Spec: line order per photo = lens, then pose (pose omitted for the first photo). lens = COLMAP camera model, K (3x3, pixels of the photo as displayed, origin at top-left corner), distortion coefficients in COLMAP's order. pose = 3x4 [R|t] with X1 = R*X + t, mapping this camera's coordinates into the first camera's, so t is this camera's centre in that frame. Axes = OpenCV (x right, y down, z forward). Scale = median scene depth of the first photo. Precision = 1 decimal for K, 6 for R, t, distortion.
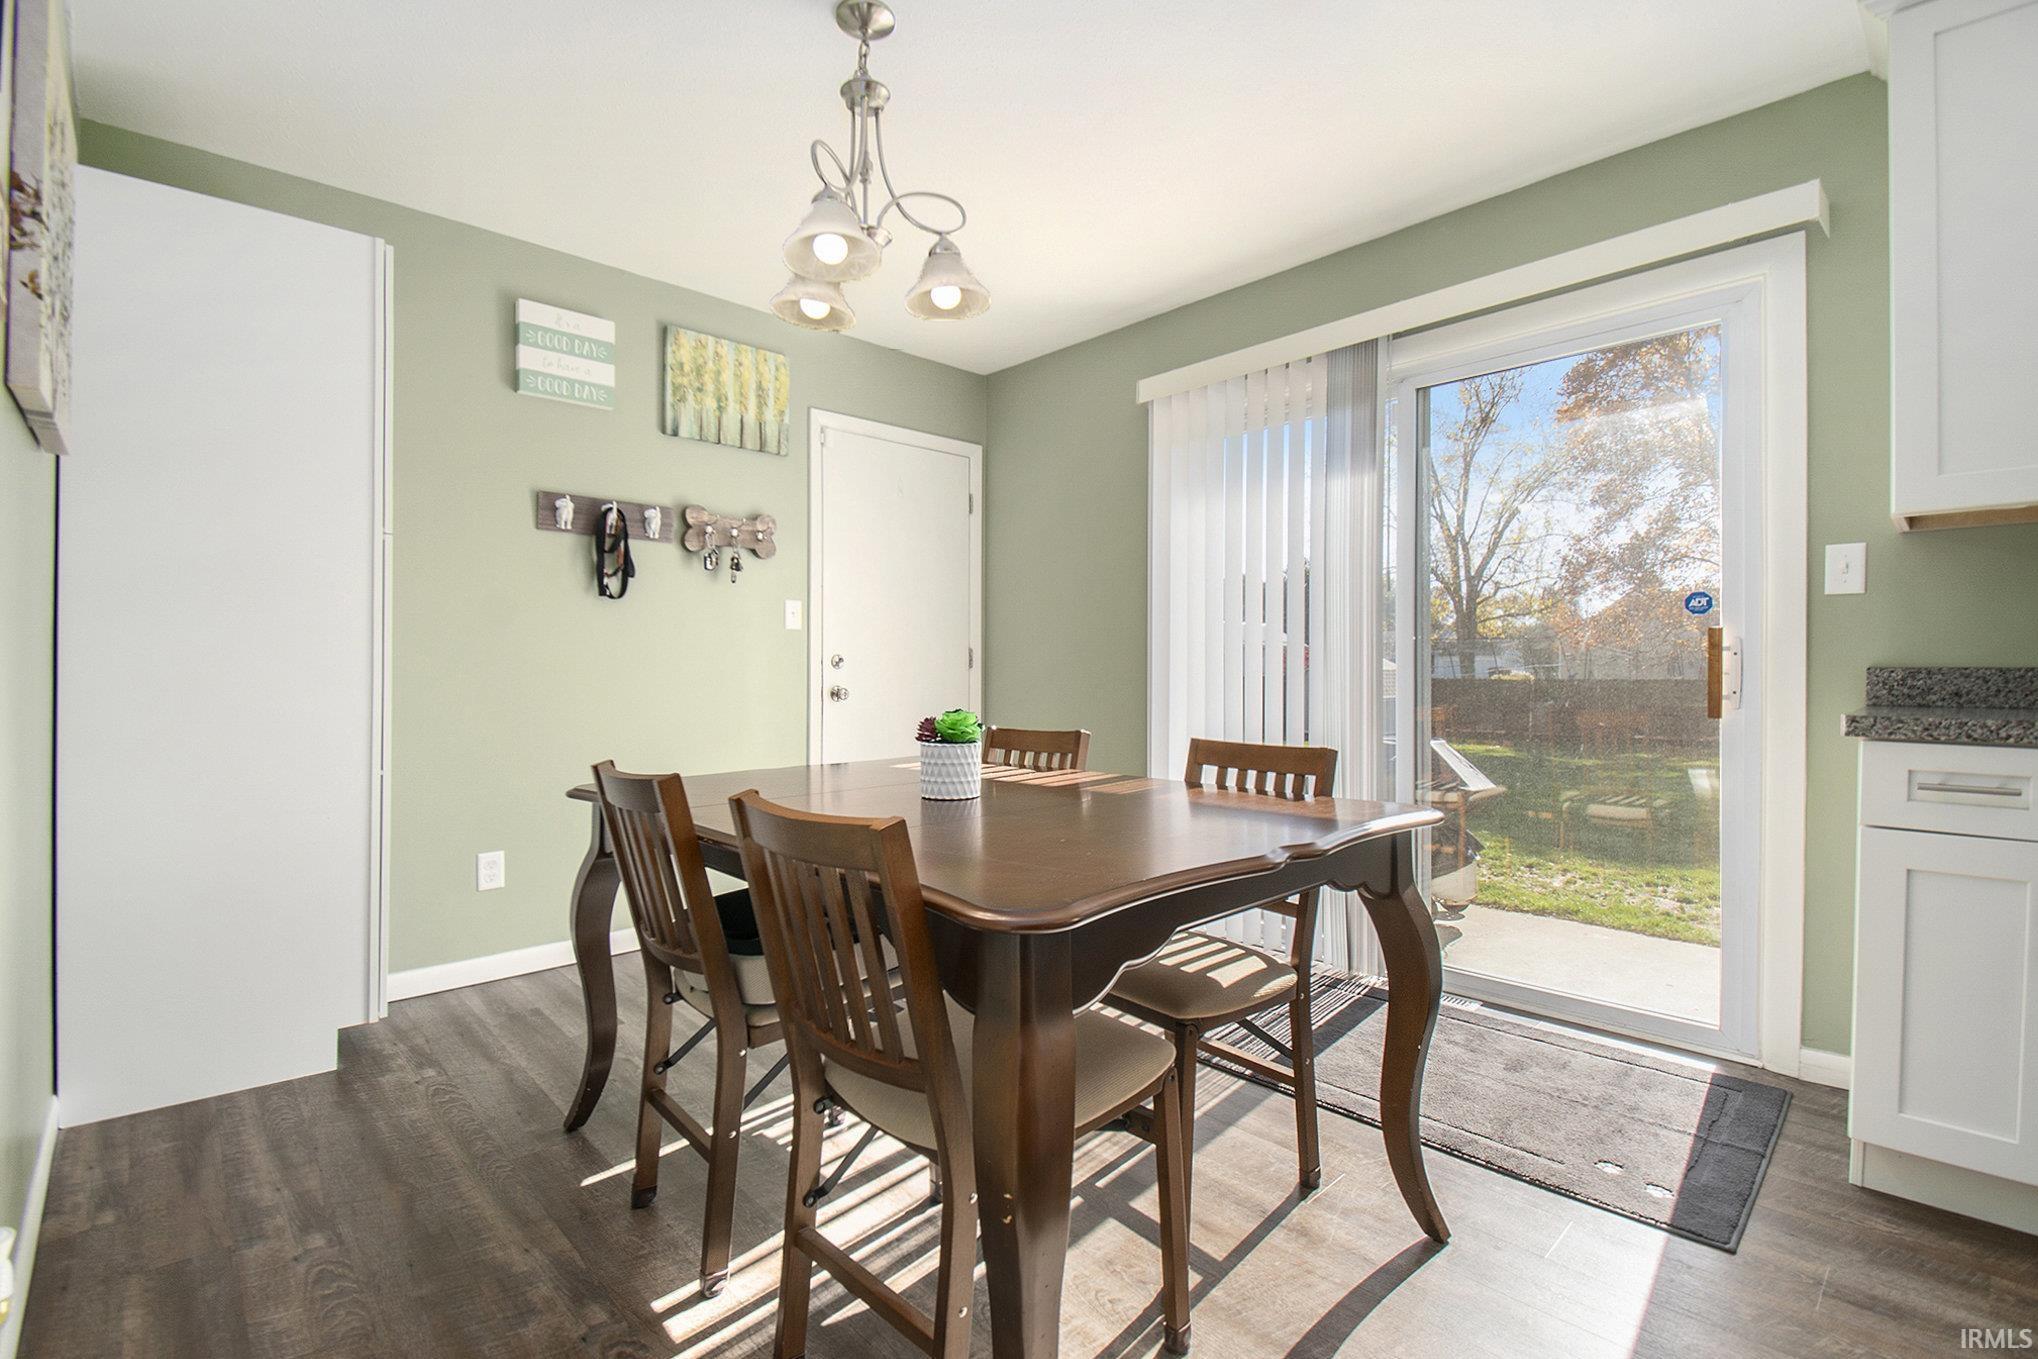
lens RADIAL K [[907.6, 0, 1018.4], [0, 907.6, 689.5], [0, 0, 1]] dist [0.007010, -0.017429]
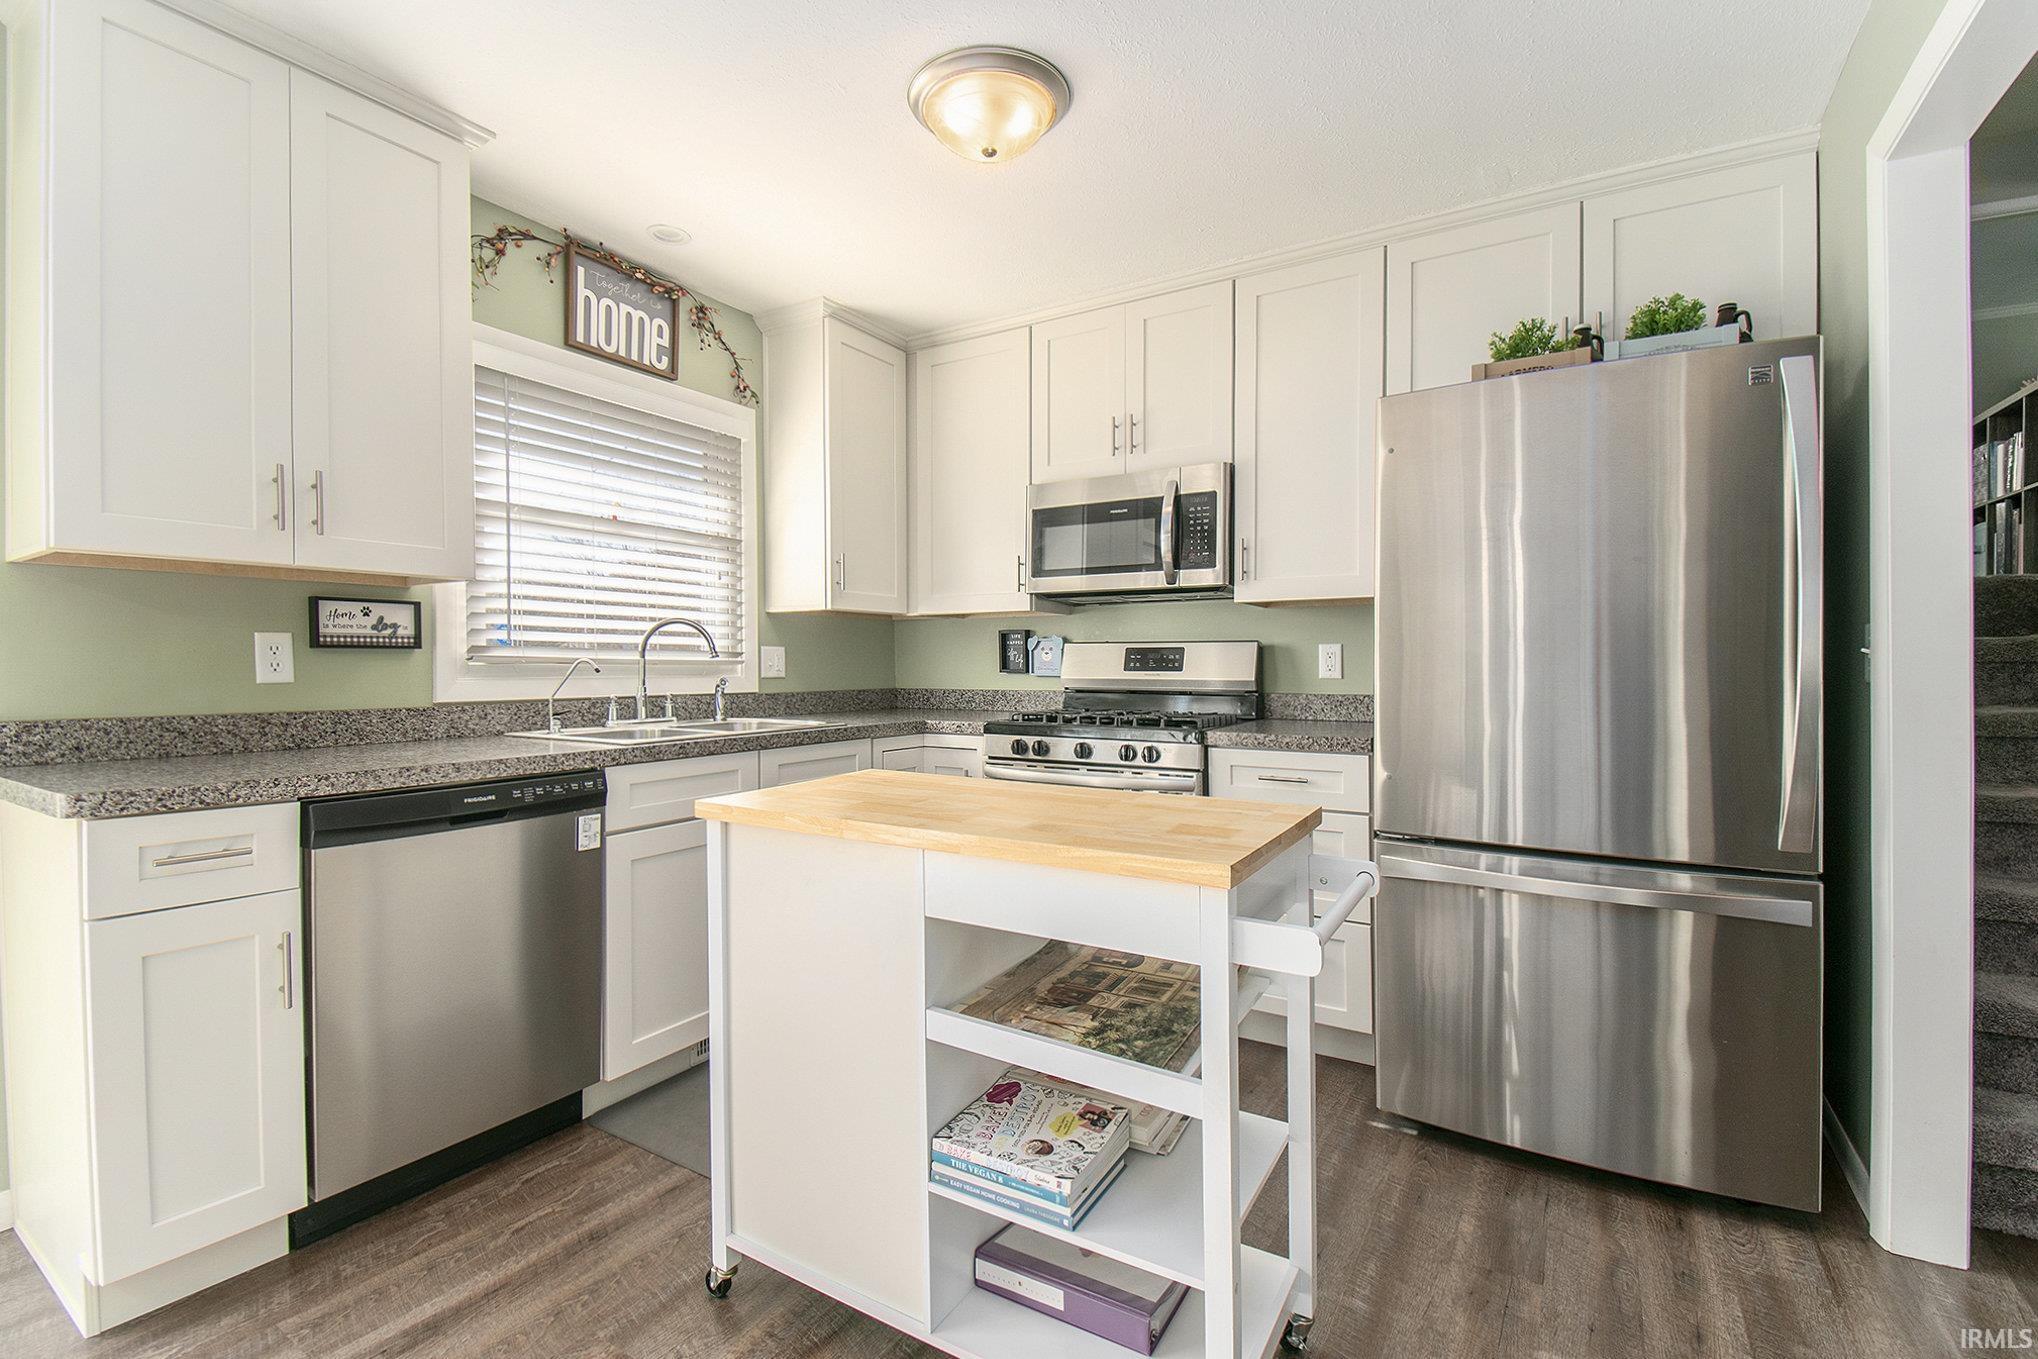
lens RADIAL K [[907.6, 0, 989.5], [0, 907.6, 680.5], [0, 0, 1]] dist [0.007010, -0.017429]
pose [[-0.247237, -0.013678, 0.968859, -0.045517], [0.019808, 0.999620, 0.019167, -0.041631], [-0.968753, 0.023930, -0.246872, 0.213717]]
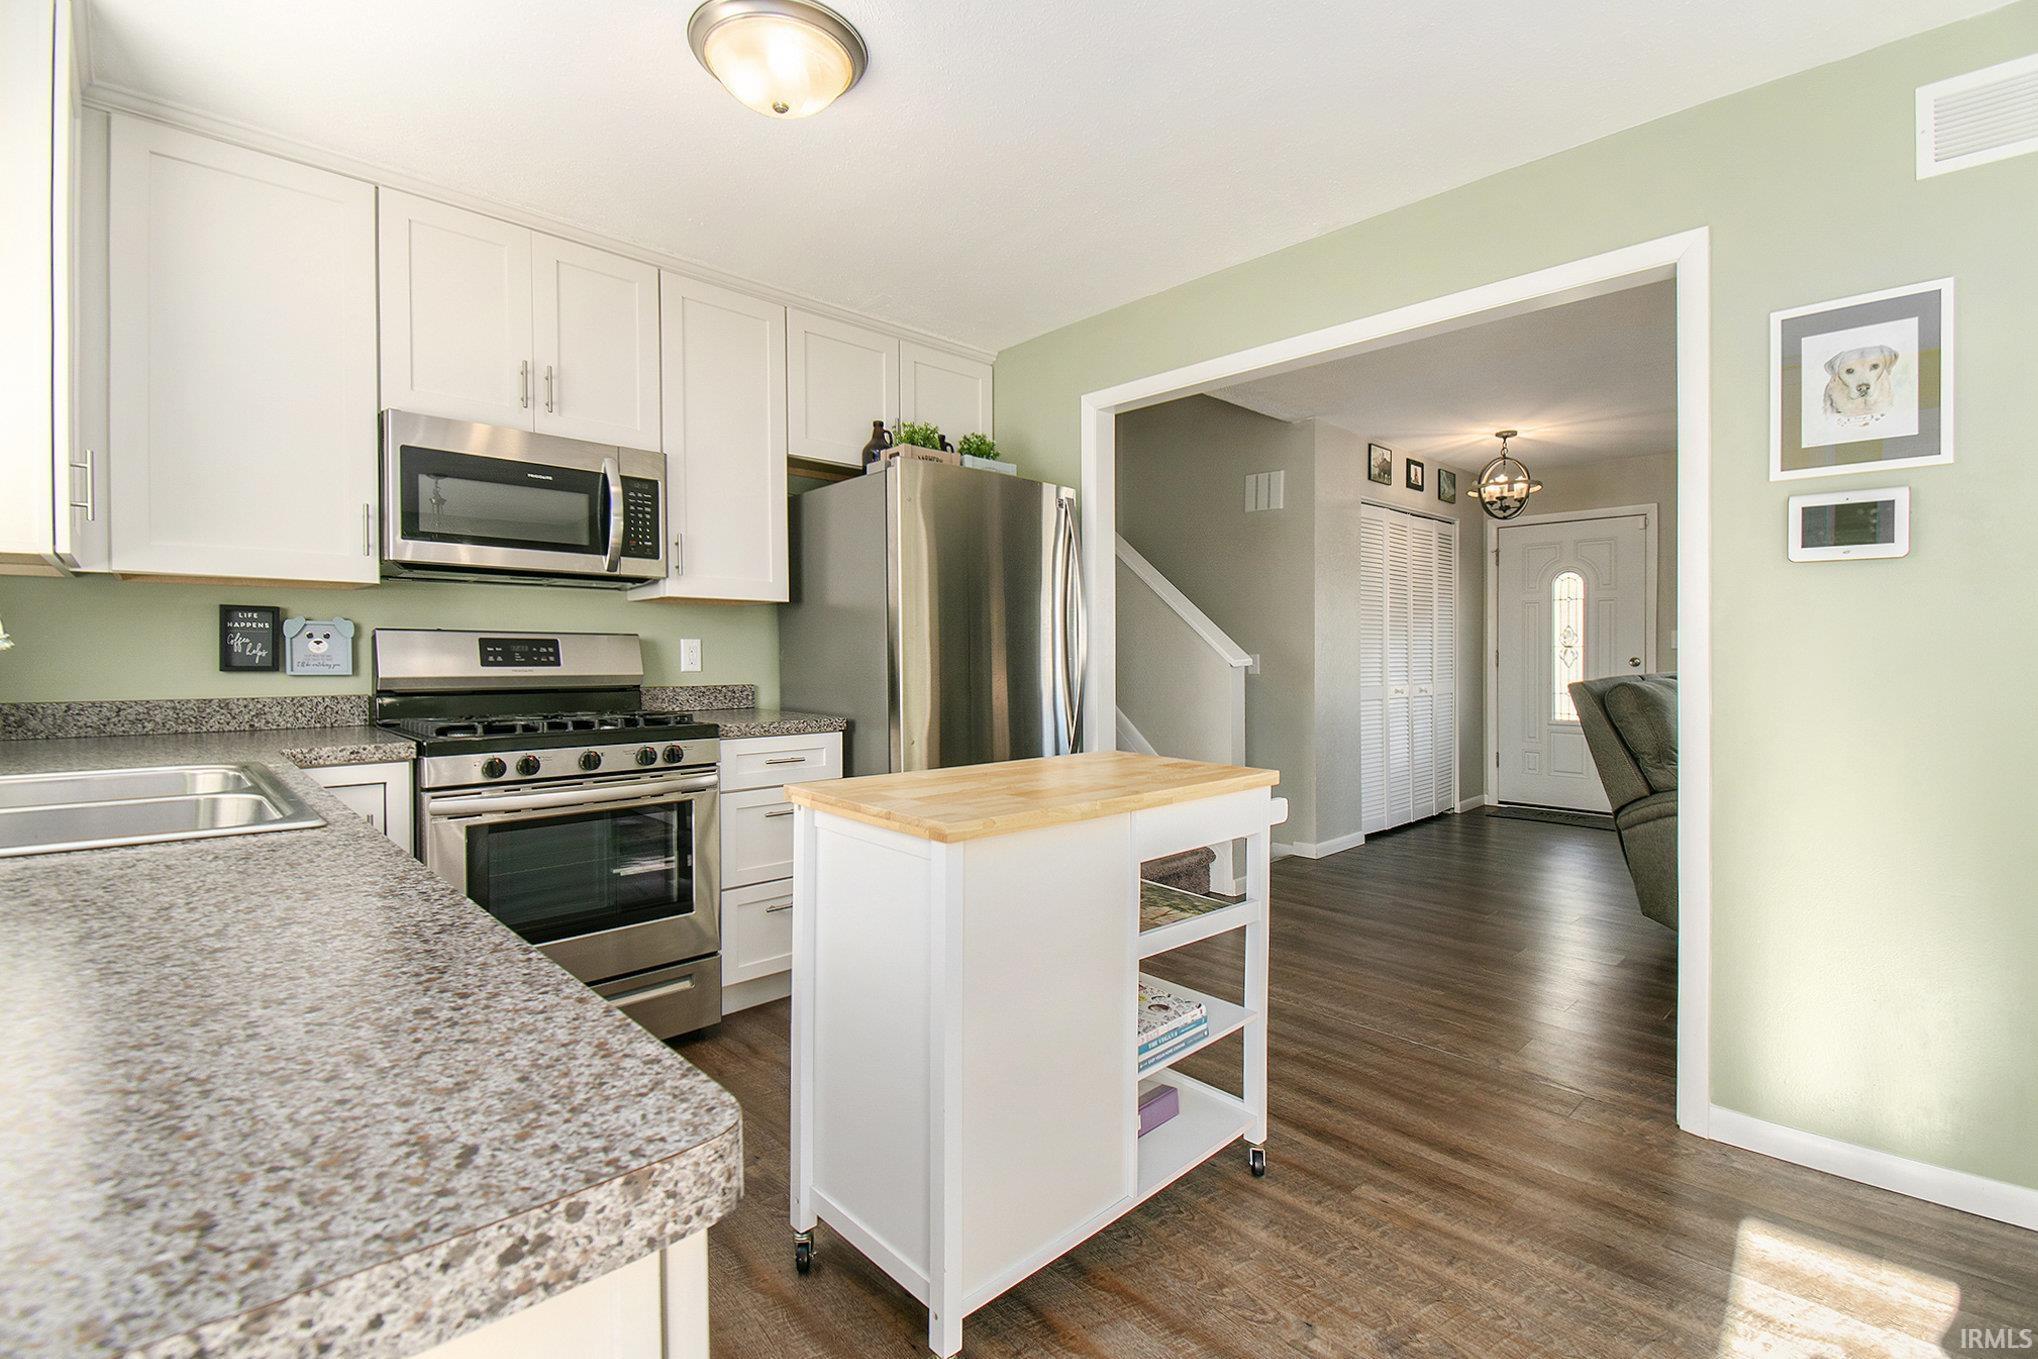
lens RADIAL K [[907.6, 0, 1017.7], [0, 907.6, 677.5], [0, 0, 1]] dist [0.007010, -0.017429]
pose [[-0.999984, 0.001508, -0.005397, 0.501030], [0.001269, 0.999031, 0.043984, -0.057851], [0.005458, 0.043977, -0.999018, 0.718664]]
